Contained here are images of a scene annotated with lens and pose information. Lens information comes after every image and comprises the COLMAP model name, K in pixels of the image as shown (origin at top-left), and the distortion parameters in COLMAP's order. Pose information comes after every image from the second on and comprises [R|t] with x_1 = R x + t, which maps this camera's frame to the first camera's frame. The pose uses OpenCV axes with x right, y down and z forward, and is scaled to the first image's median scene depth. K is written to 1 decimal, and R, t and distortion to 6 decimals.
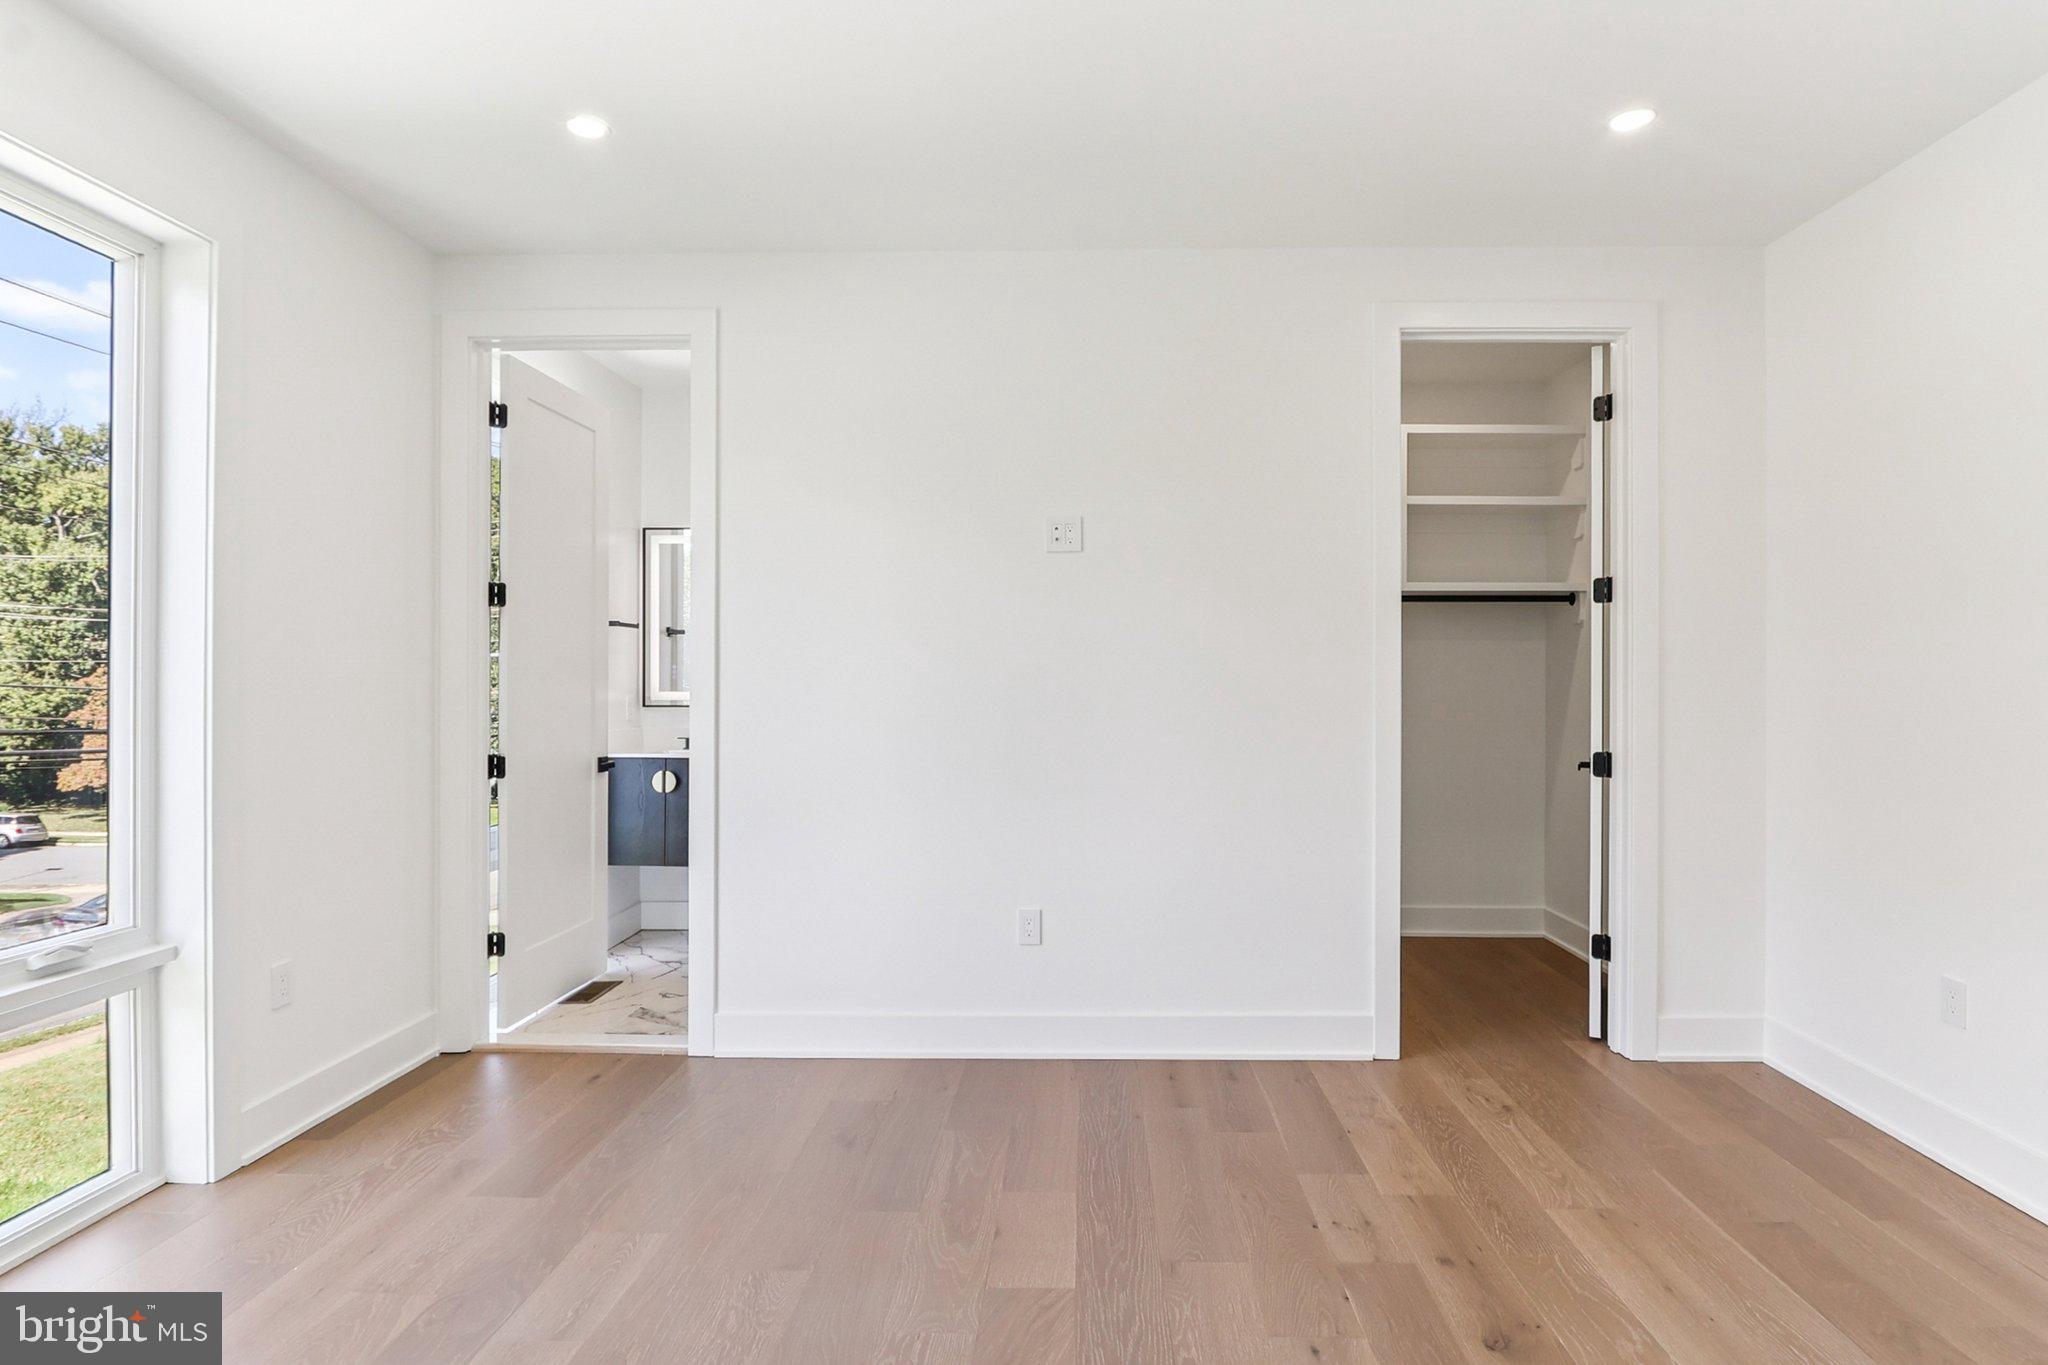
lens RADIAL K [[980.5, 0, 1017.1], [0, 980.5, 683.8], [0, 0, 1]] dist [-0.013258, 0.000772]
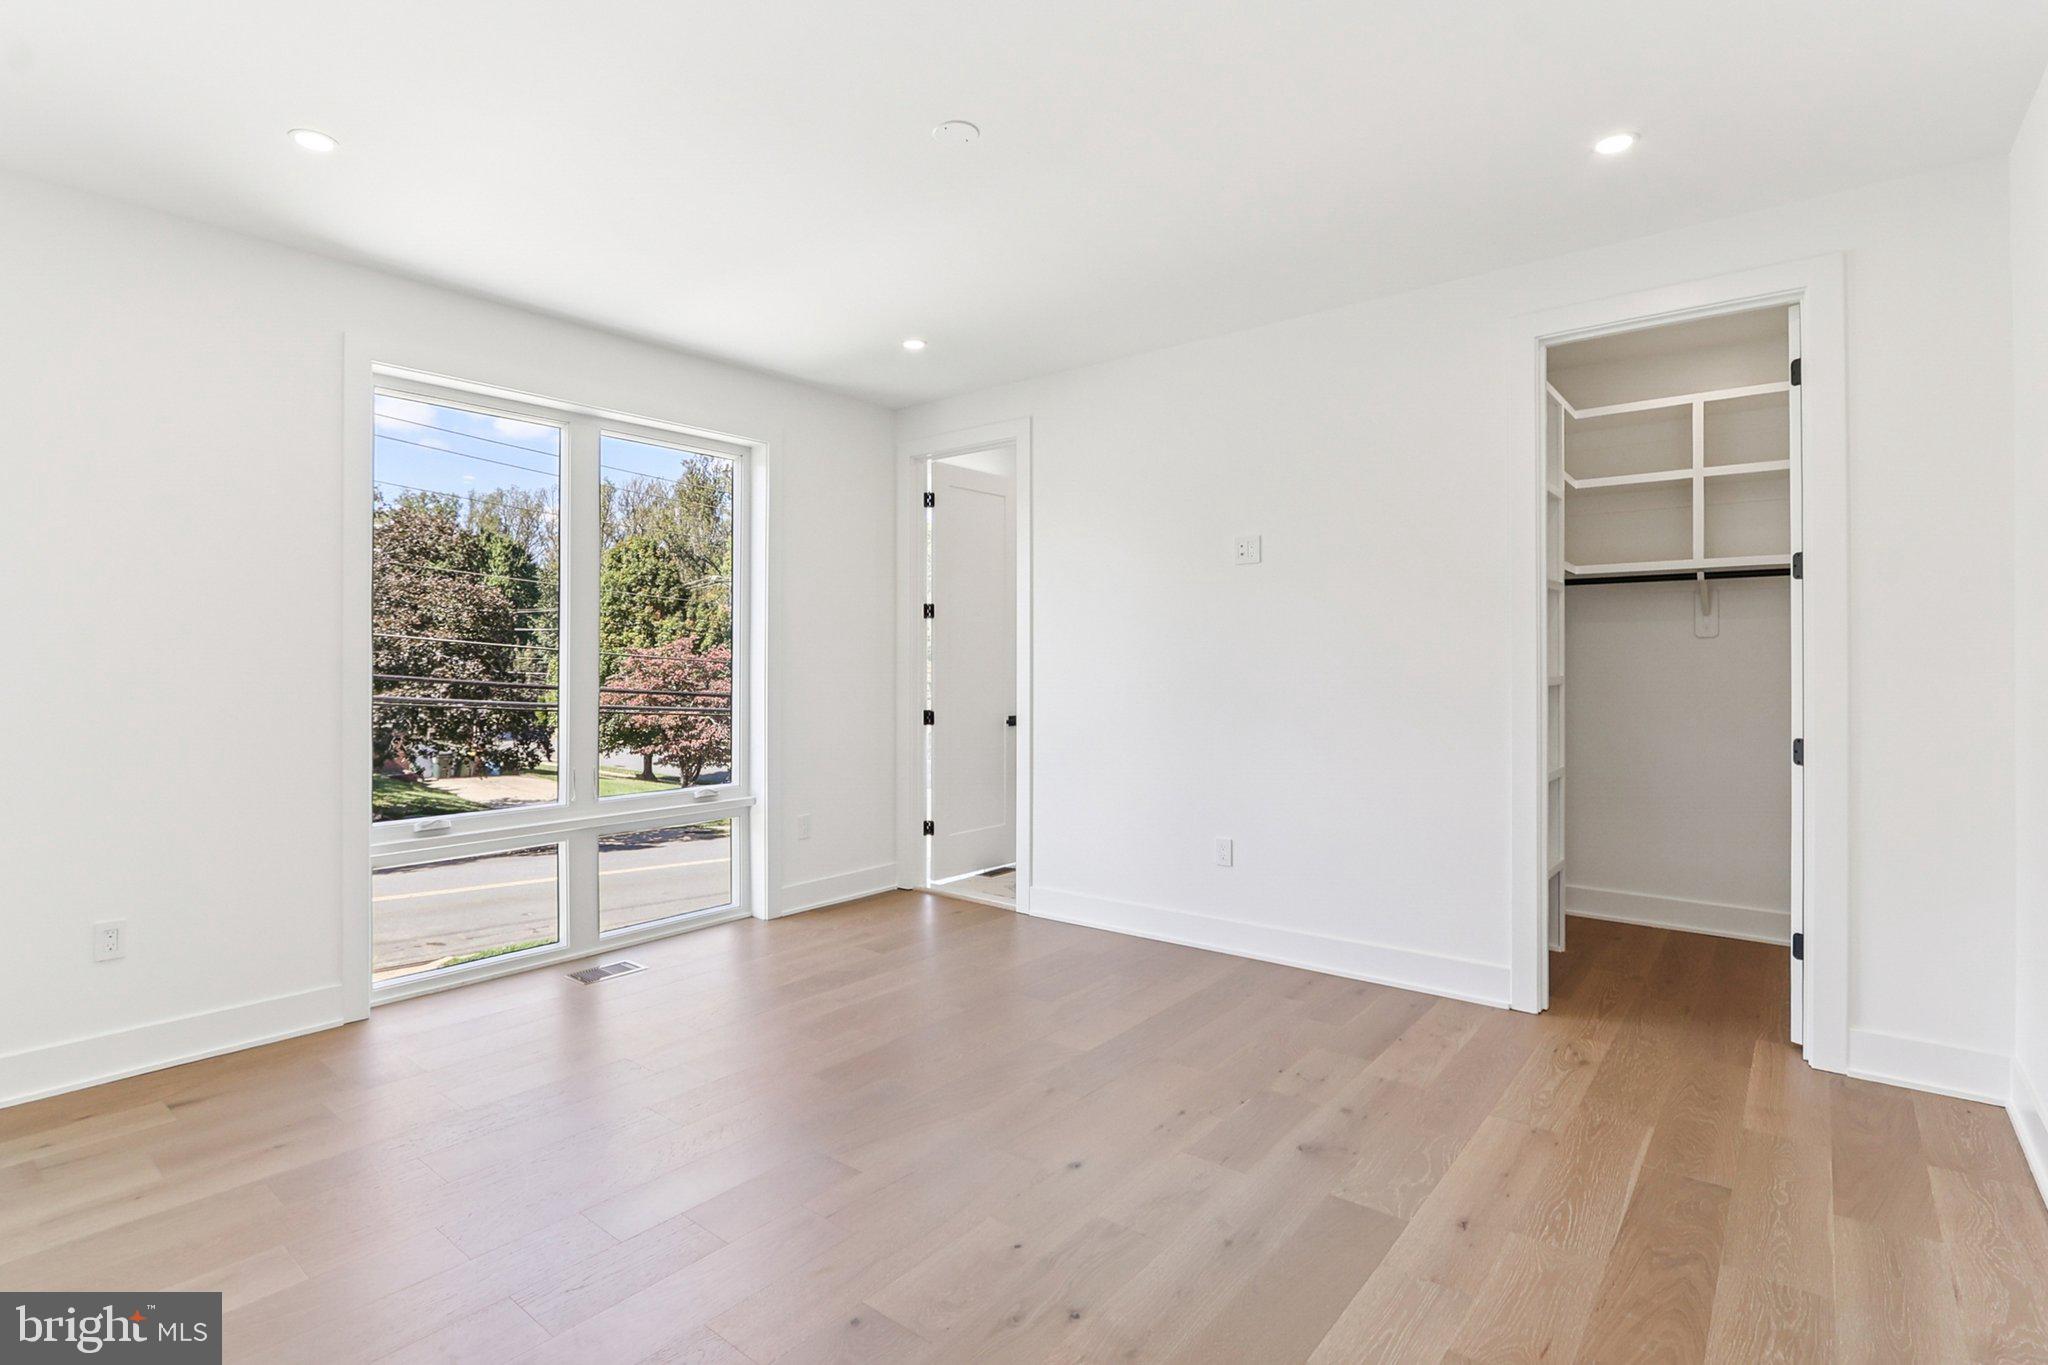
lens RADIAL K [[980.5, 0, 1043.3], [0, 980.5, 675.5], [0, 0, 1]] dist [-0.013258, 0.000772]
pose [[0.796645, 0.003223, -0.604439, 0.611281], [0.000487, 0.999982, 0.005974, 0.004365], [0.604447, -0.005053, 0.796629, -0.185914]]
